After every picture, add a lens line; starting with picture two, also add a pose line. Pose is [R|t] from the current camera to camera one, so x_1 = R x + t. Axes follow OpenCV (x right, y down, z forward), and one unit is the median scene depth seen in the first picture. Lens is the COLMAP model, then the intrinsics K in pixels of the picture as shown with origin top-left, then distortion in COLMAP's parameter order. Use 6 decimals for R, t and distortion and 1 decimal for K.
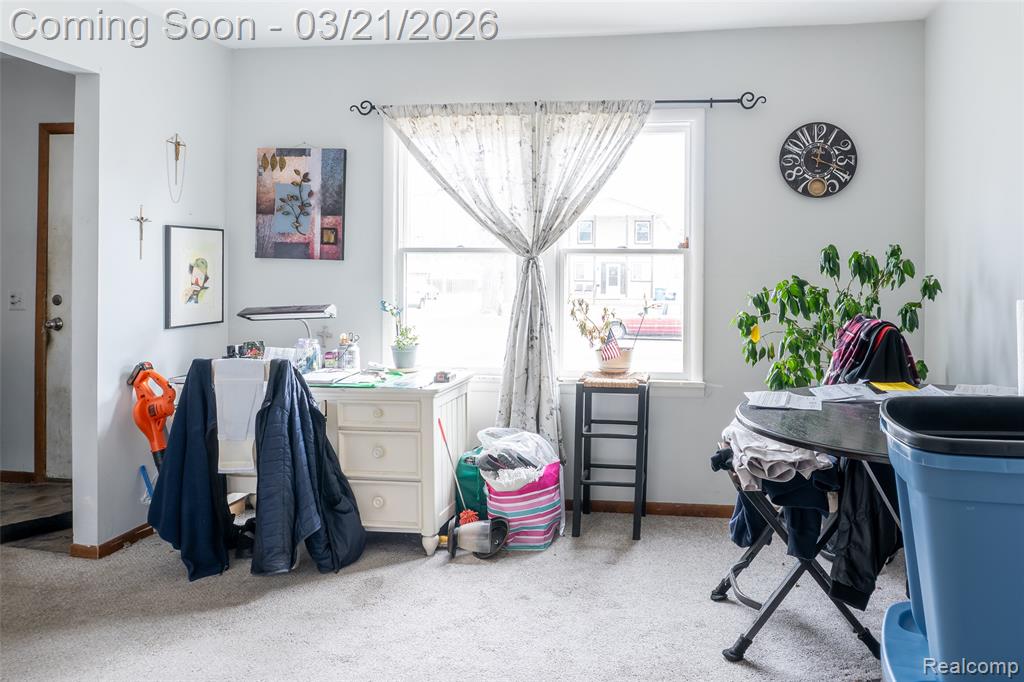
lens RADIAL K [[696.6, 0, 604.1], [0, 696.6, 277.7], [0, 0, 1]] dist [-0.018528, 0.000586]
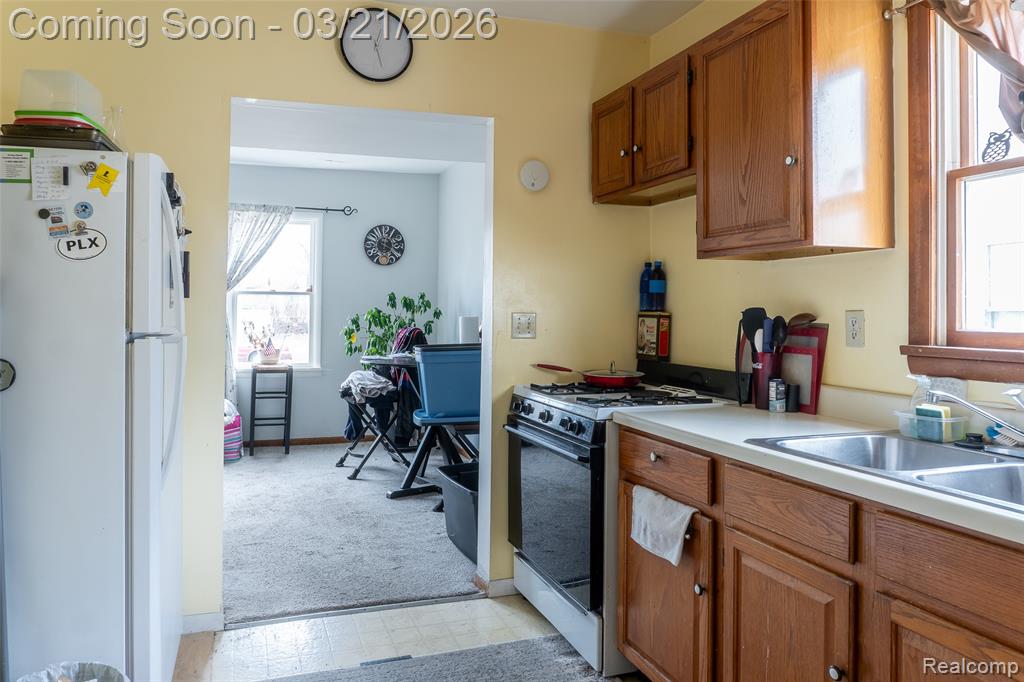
lens RADIAL K [[731.6, 0, 511.9], [0, 731.6, 287.1], [0, 0, 1]] dist [-0.023821, -0.003570]
pose [[0.876173, 0.016856, 0.481701, -0.380086], [-0.002485, 0.999533, -0.030458, 0.001029], [-0.481990, 0.025490, 0.875806, -0.994456]]
